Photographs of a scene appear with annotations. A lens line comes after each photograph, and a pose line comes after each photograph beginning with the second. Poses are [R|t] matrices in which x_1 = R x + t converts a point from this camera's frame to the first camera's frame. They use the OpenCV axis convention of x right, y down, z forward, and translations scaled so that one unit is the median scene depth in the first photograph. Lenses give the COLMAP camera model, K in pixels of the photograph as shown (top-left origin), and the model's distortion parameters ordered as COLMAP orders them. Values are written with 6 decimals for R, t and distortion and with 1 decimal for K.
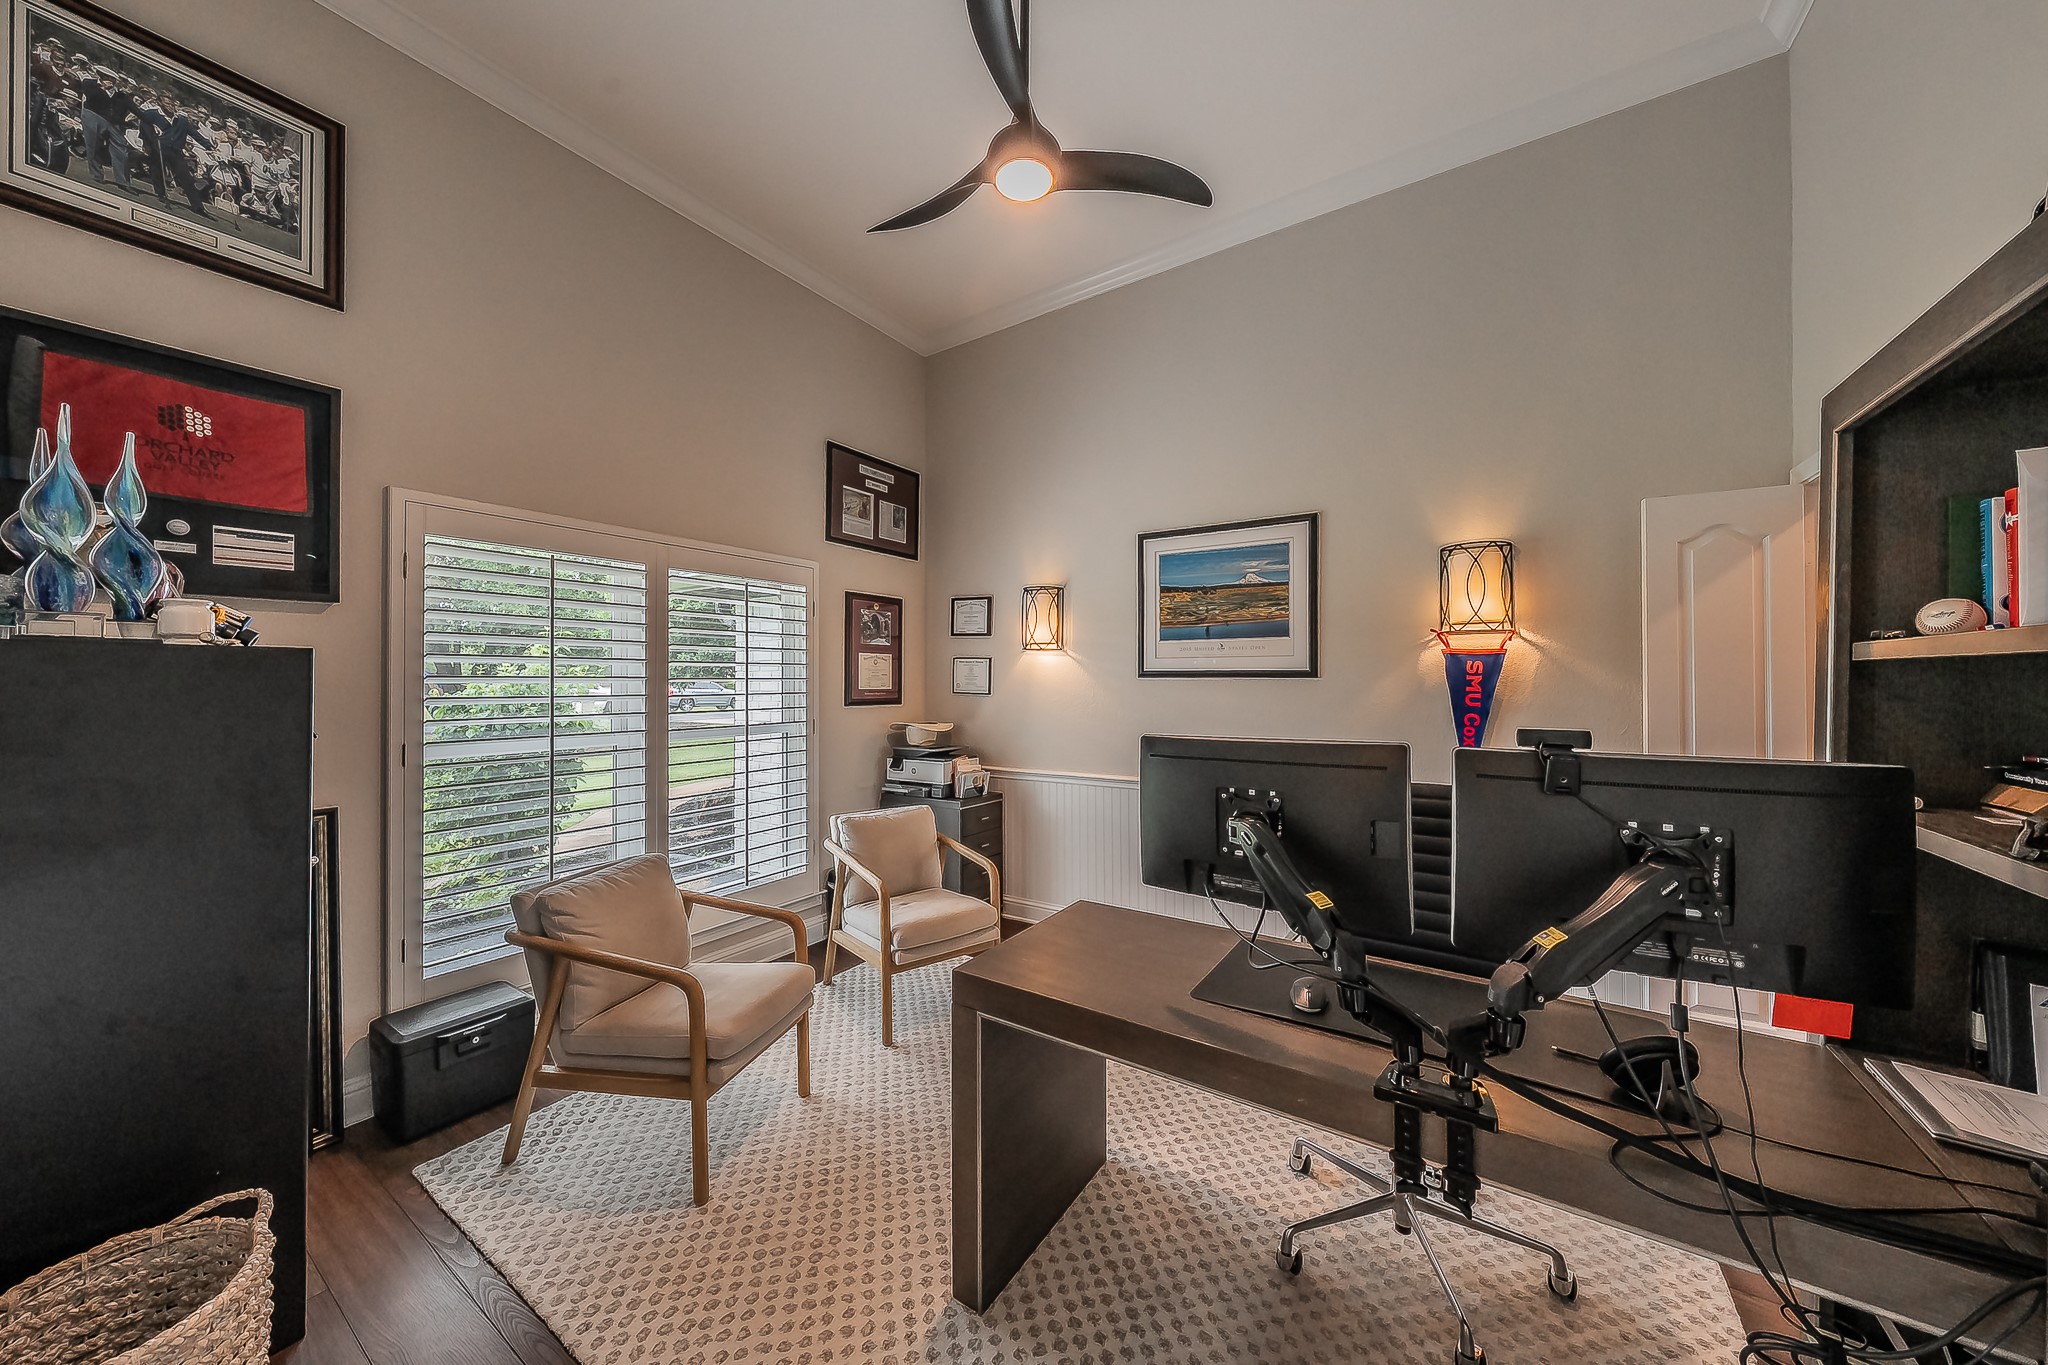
lens RADIAL K [[697.9, 0, 1014.0], [0, 697.9, 678.6], [0, 0, 1]] dist [-0.000519, 0.000140]
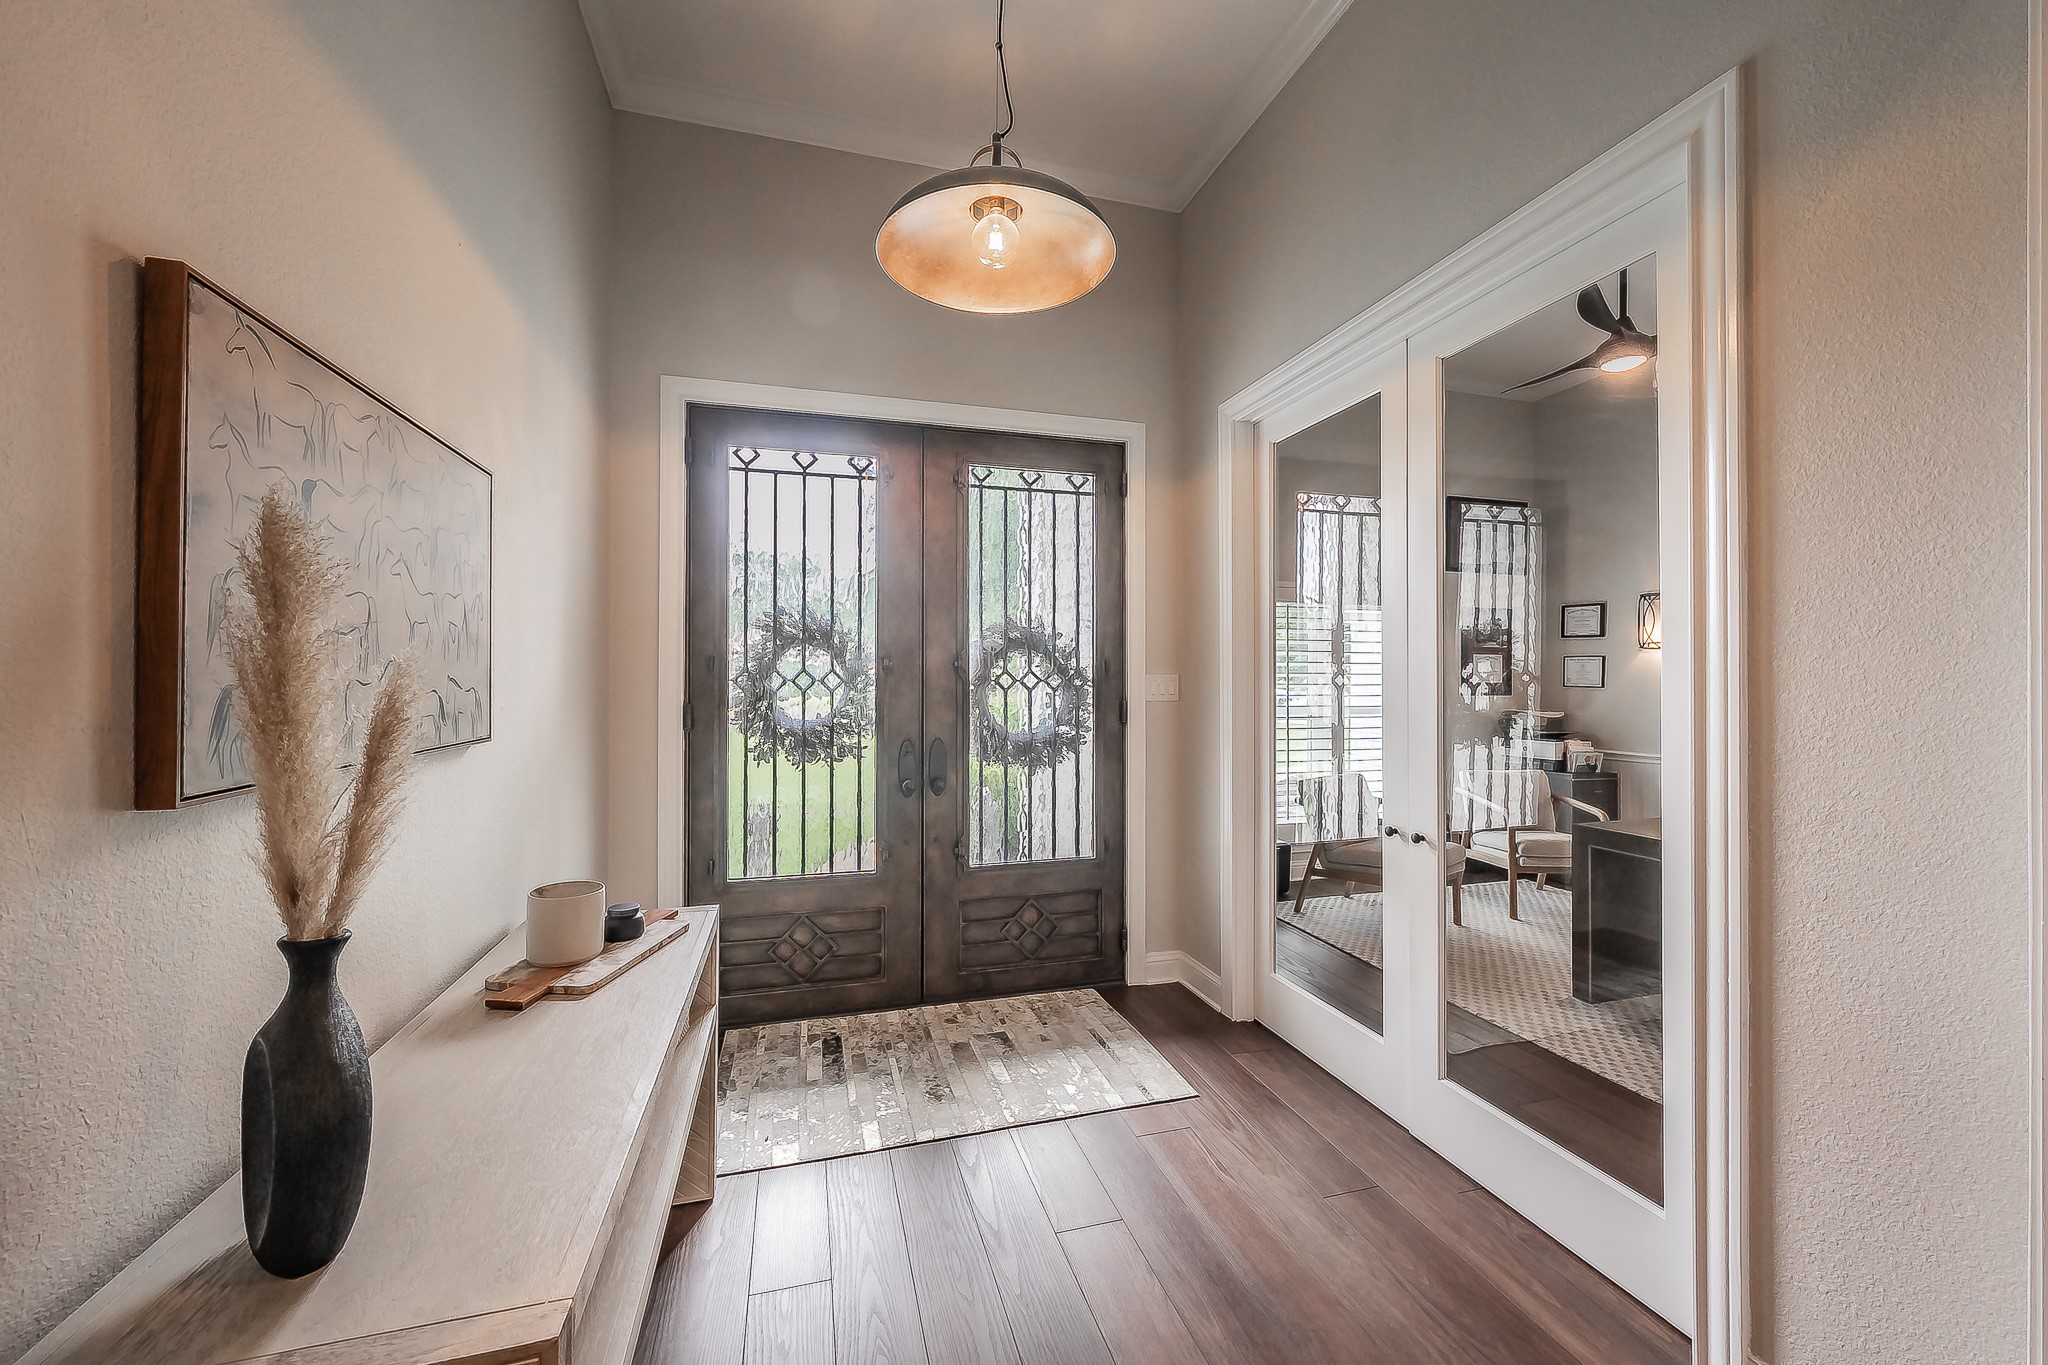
lens RADIAL K [[734.1, 0, 1012.0], [0, 734.1, 674.8], [0, 0, 1]] dist [-0.006516, 0.000151]
pose [[0.750686, -0.001204, -0.660658, 0.032168], [-0.000582, 0.999997, -0.002483, 0.005188], [0.660659, 0.002249, 0.750683, -0.599498]]
